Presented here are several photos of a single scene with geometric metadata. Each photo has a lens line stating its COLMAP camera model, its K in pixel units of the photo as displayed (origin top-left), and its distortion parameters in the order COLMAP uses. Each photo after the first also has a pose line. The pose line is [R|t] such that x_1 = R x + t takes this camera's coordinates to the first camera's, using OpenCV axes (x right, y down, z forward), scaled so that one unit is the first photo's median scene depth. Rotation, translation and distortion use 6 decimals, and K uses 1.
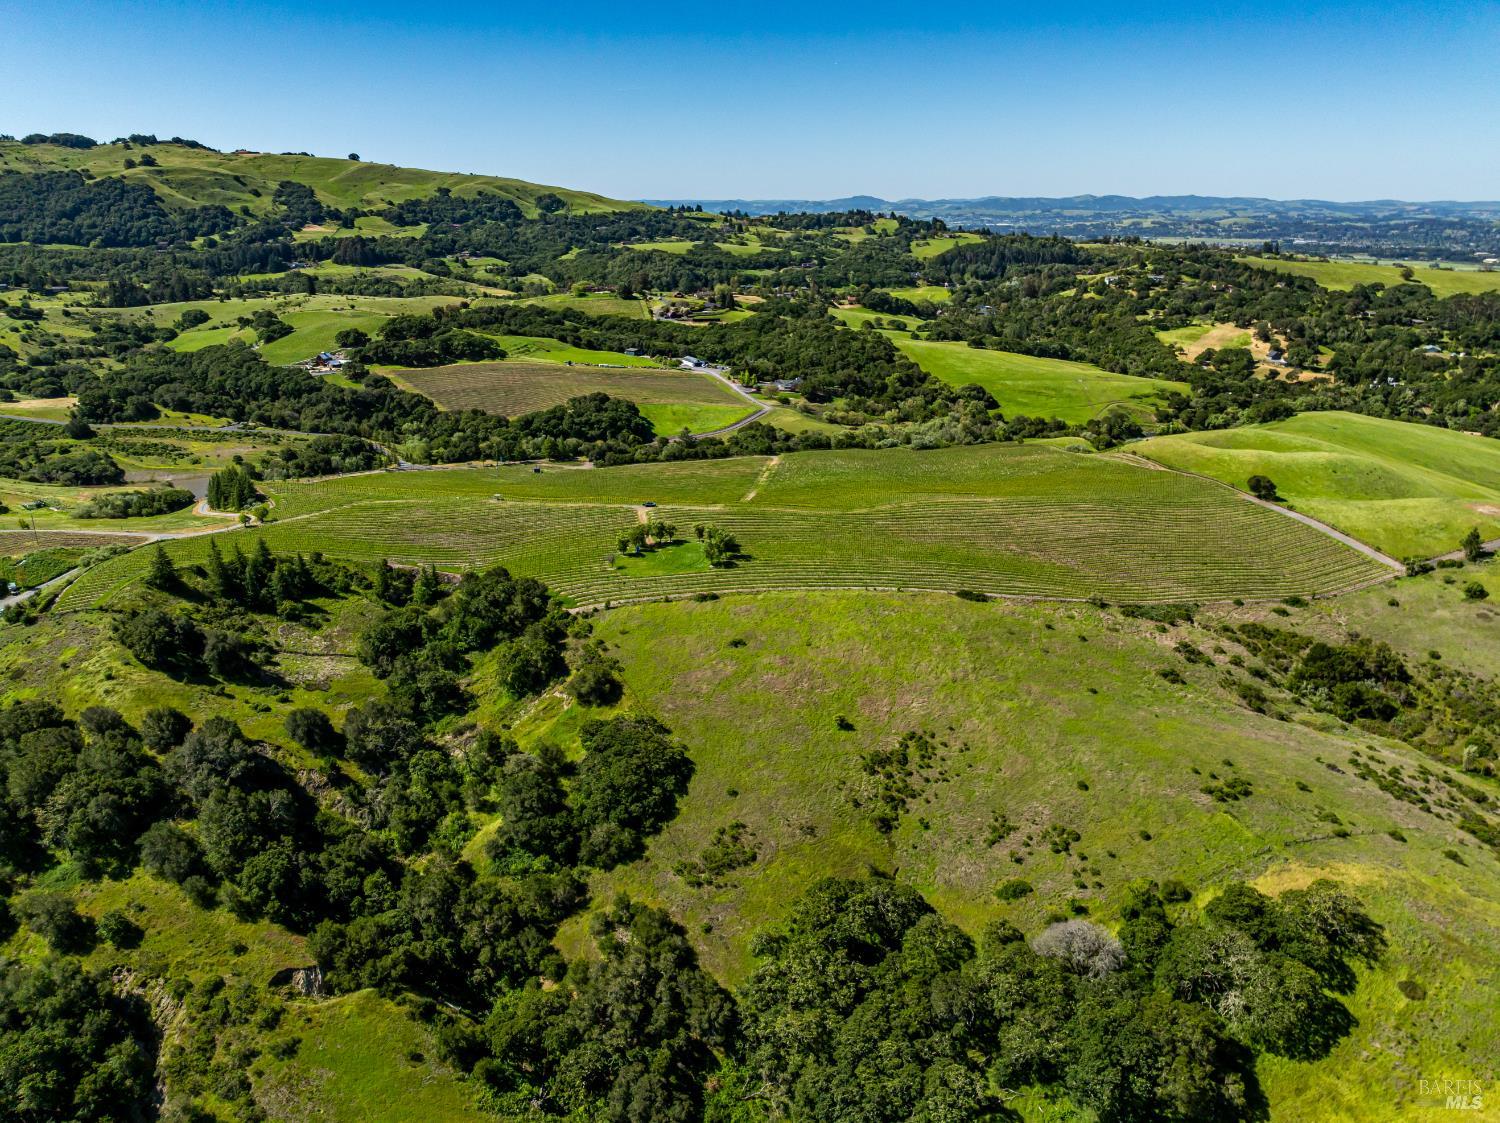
lens RADIAL K [[1055.0, 0, 750.6], [0, 1055.0, 562.8], [0, 0, 1]] dist [-0.048587, 0.017300]
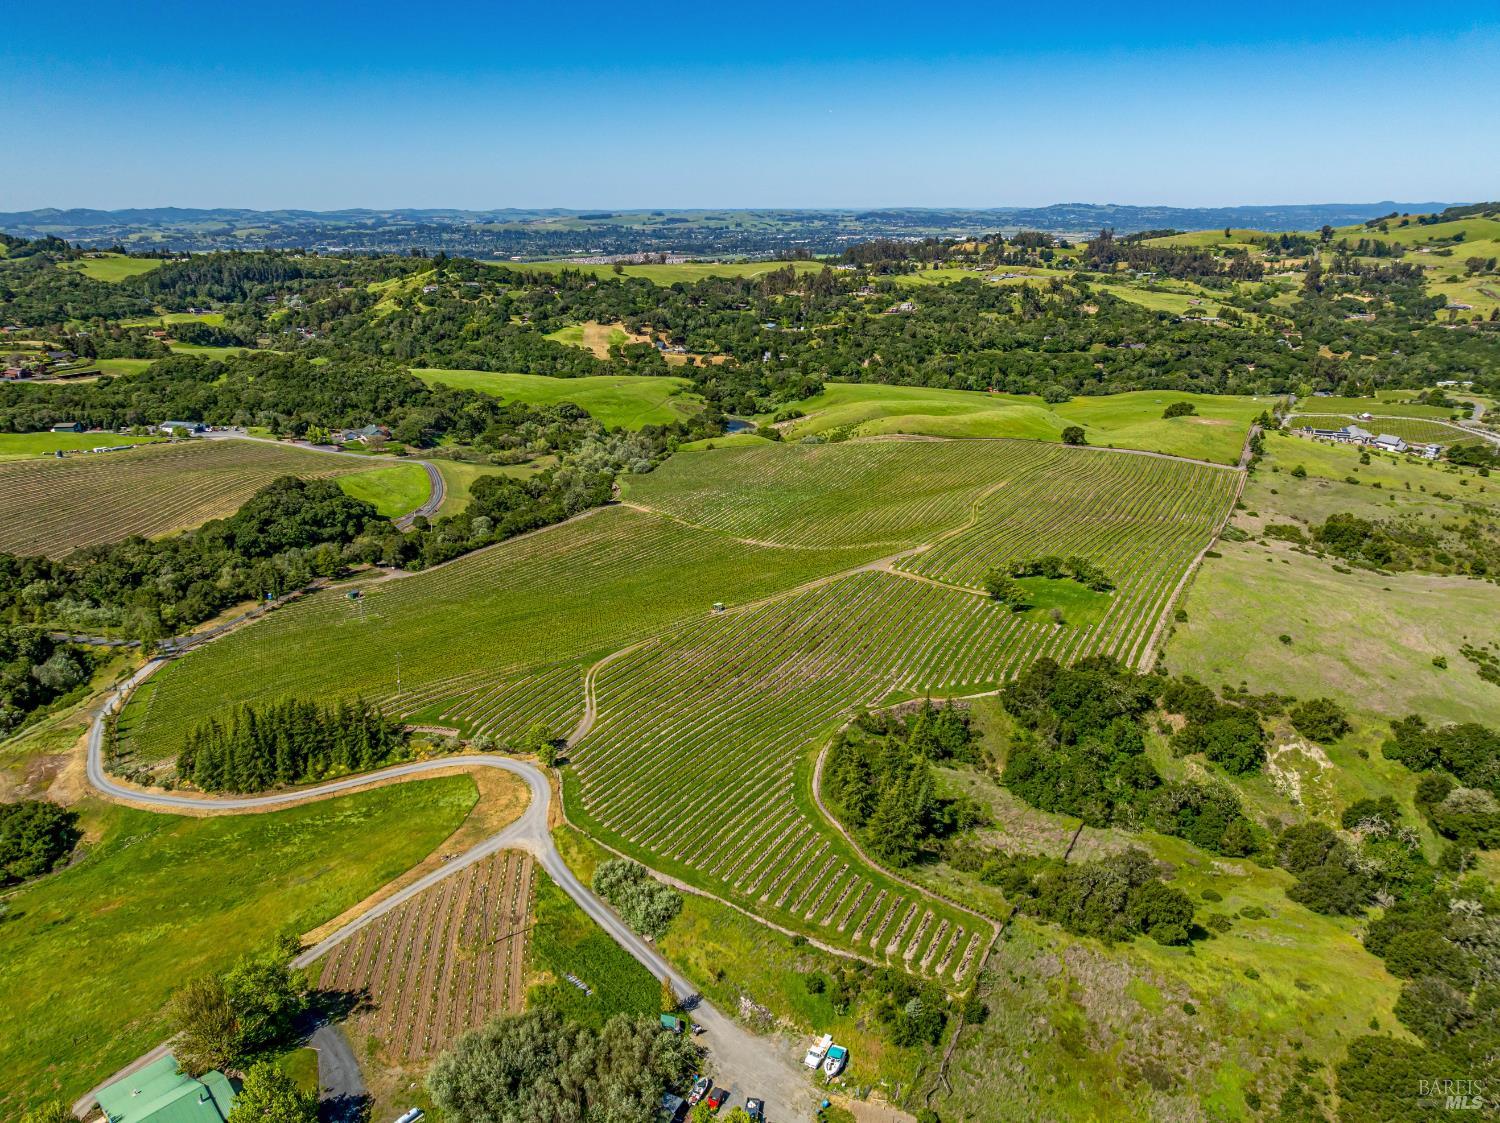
lens RADIAL K [[1055.0, 0, 750.3], [0, 1055.0, 561.1], [0, 0, 1]] dist [-0.048587, 0.017300]
pose [[0.632164, -0.240462, 0.736578, -0.295536], [0.248834, 0.963275, 0.100909, -0.063072], [-0.733792, 0.119494, 0.668783, 0.195673]]
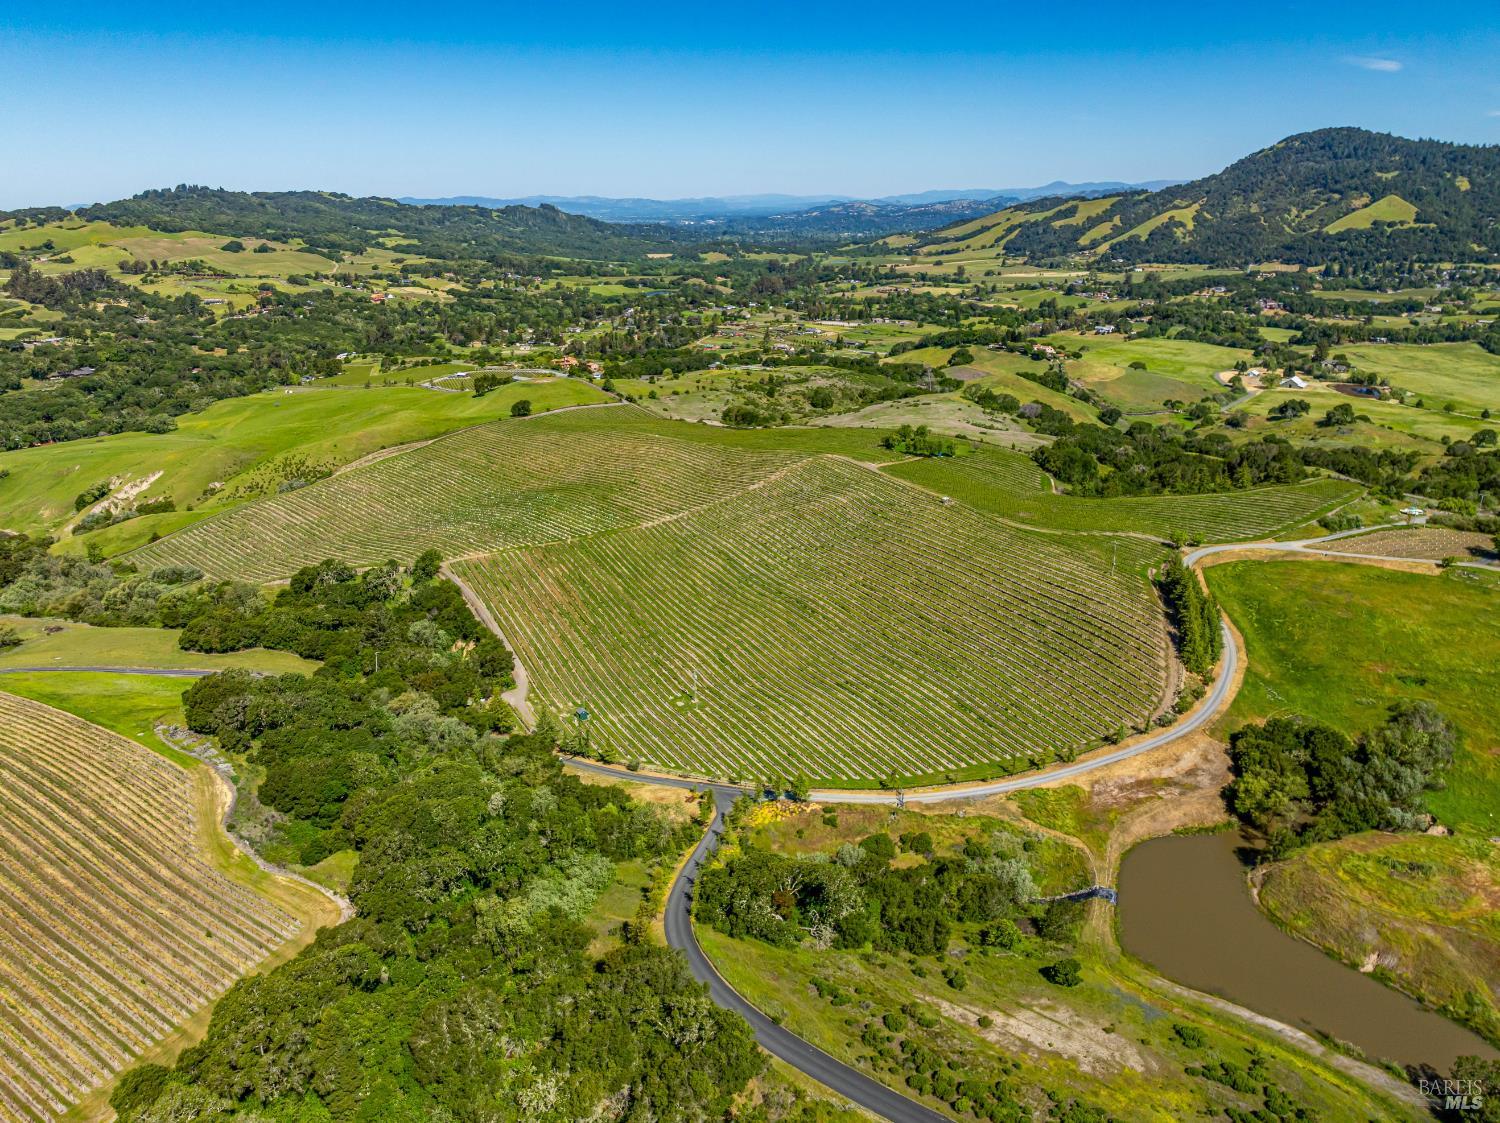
lens RADIAL K [[1055.0, 0, 752.5], [0, 1055.0, 558.9], [0, 0, 1]] dist [-0.048587, 0.017300]
pose [[-0.601404, -0.239242, 0.762283, -0.346566], [0.277881, 0.831906, 0.480328, -0.209123], [-0.749063, 0.500695, -0.433831, 0.623005]]
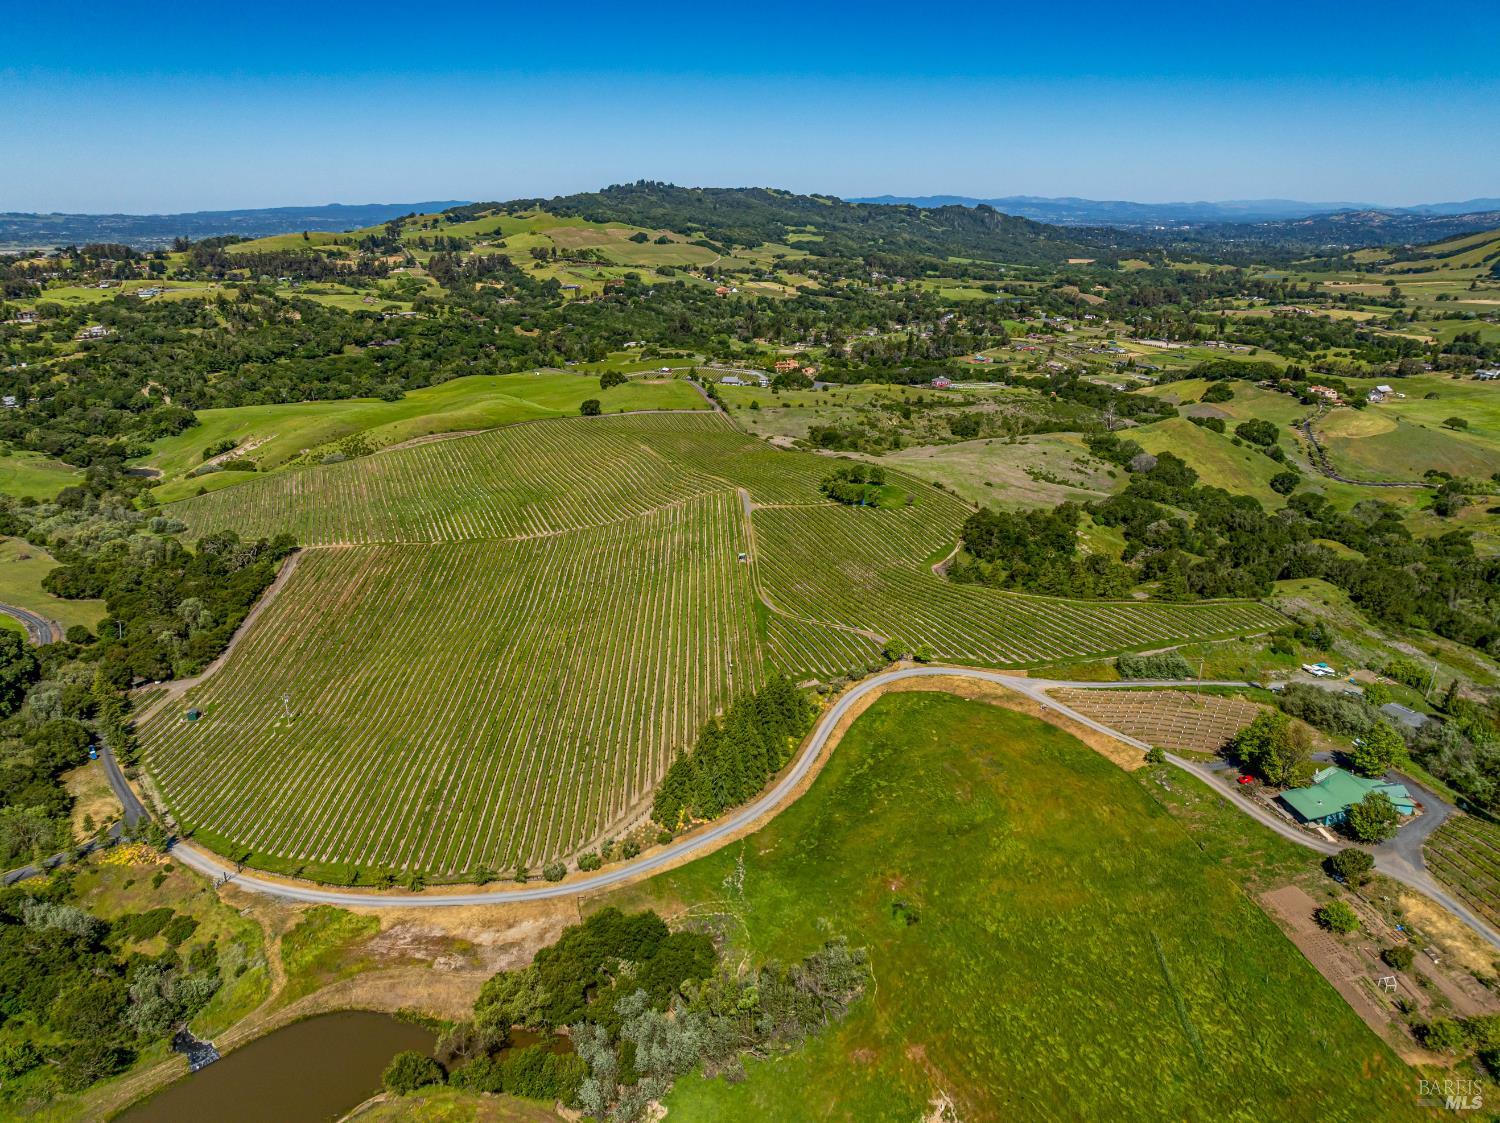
lens RADIAL K [[1055.0, 0, 754.9], [0, 1055.0, 558.8], [0, 0, 1]] dist [-0.048587, 0.017300]
pose [[-0.215411, -0.299590, 0.929432, -0.397400], [0.322583, 0.876515, 0.357296, -0.138985], [-0.921704, 0.376785, -0.092168, 0.421484]]
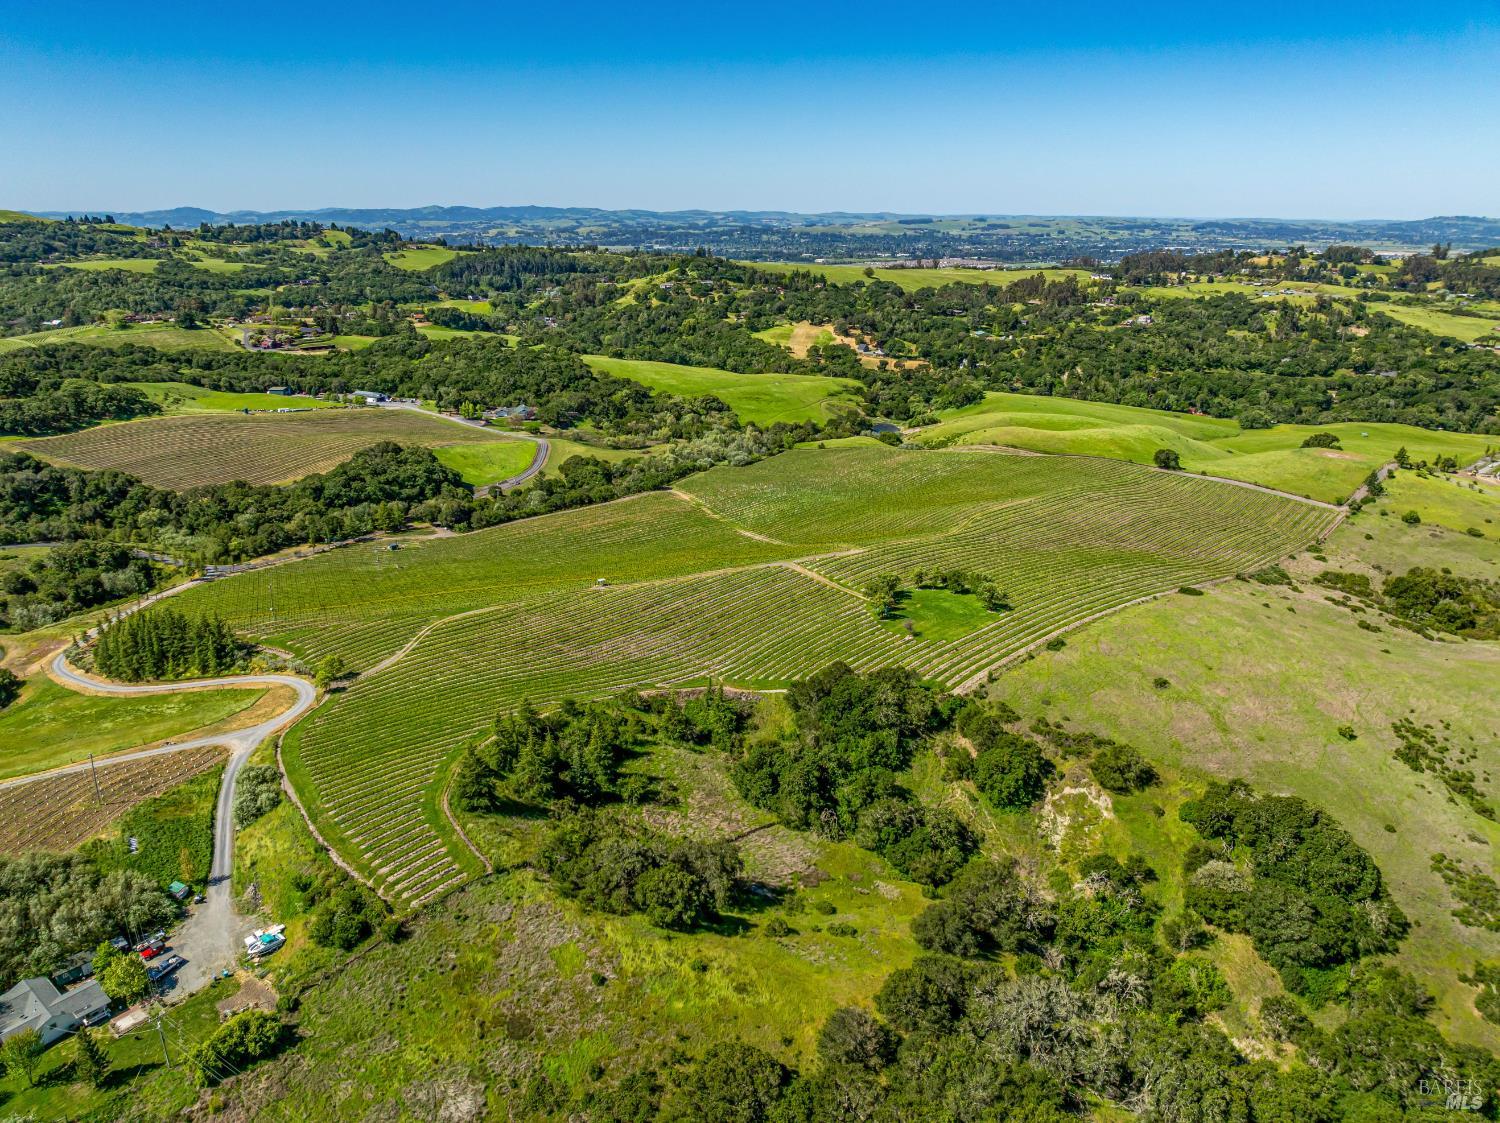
lens RADIAL K [[1055.0, 0, 749.7], [0, 1055.0, 560.5], [0, 0, 1]] dist [-0.048587, 0.017300]
pose [[0.832157, -0.162661, 0.530147, -0.218492], [0.168800, 0.984946, 0.037243, -0.034881], [-0.528224, 0.058497, 0.847088, 0.113880]]
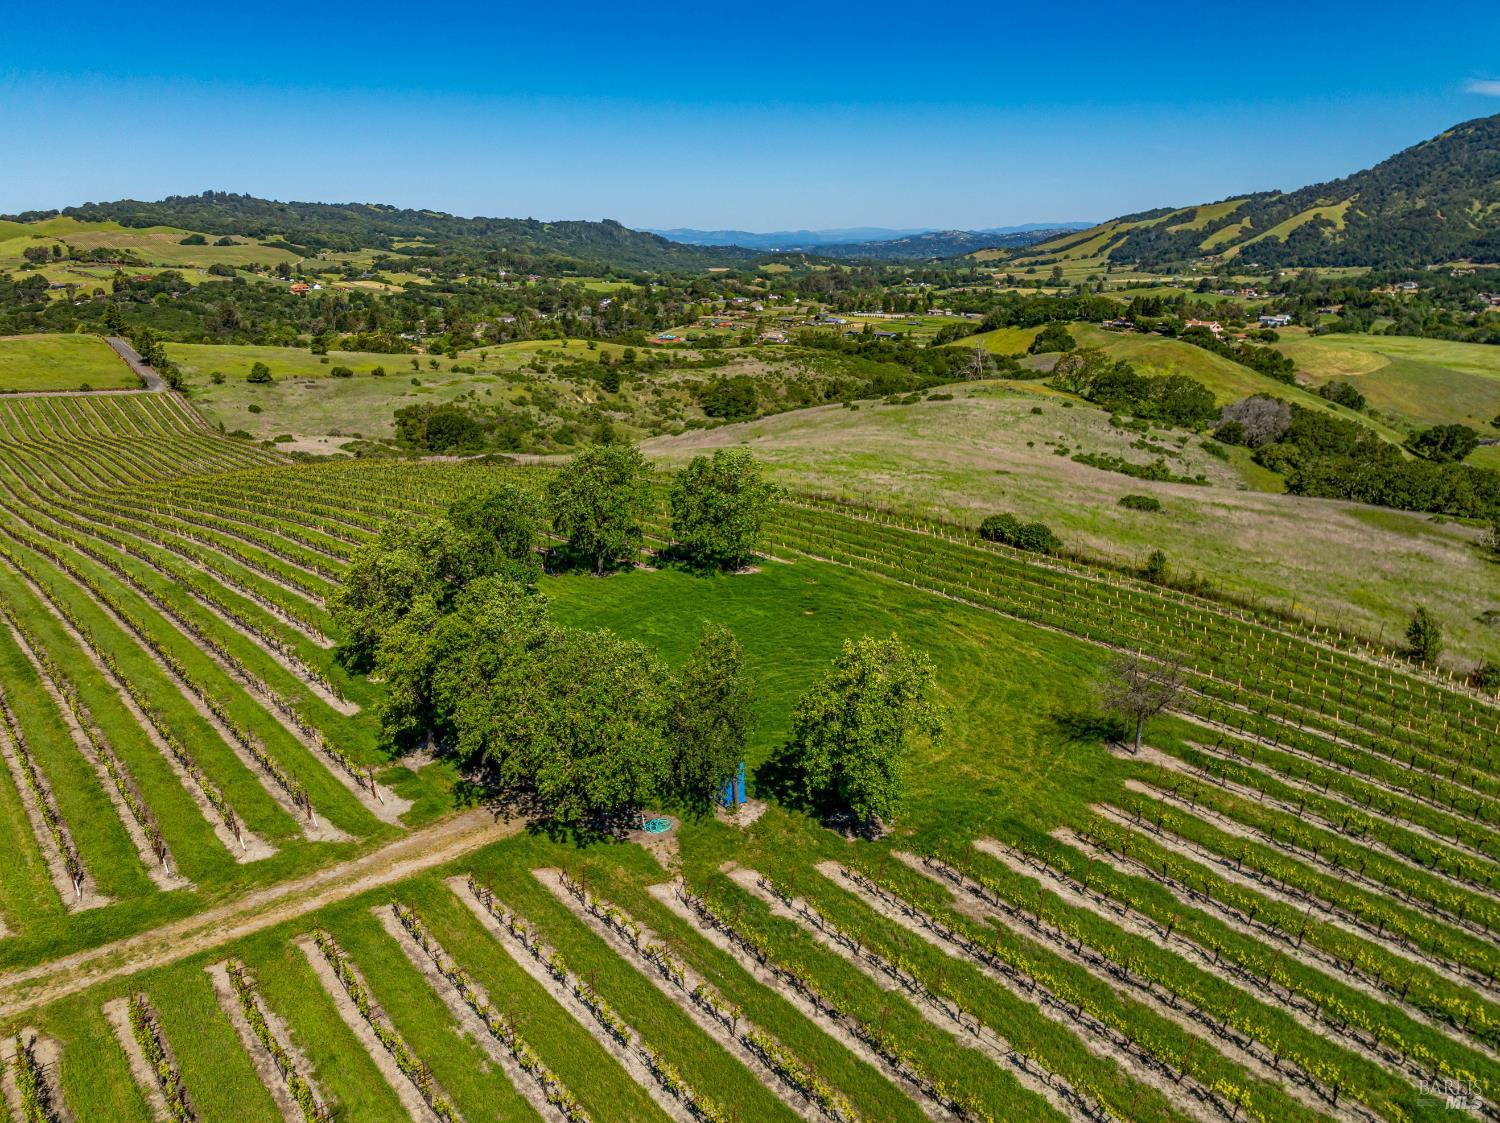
lens RADIAL K [[1055.0, 0, 748.6], [0, 1055.0, 562.1], [0, 0, 1]] dist [-0.048587, 0.017300]
pose [[-0.526892, -0.232194, 0.817601, -0.067140], [0.295917, 0.851657, 0.432565, -0.029041], [-0.796755, 0.469857, -0.380021, 0.351369]]
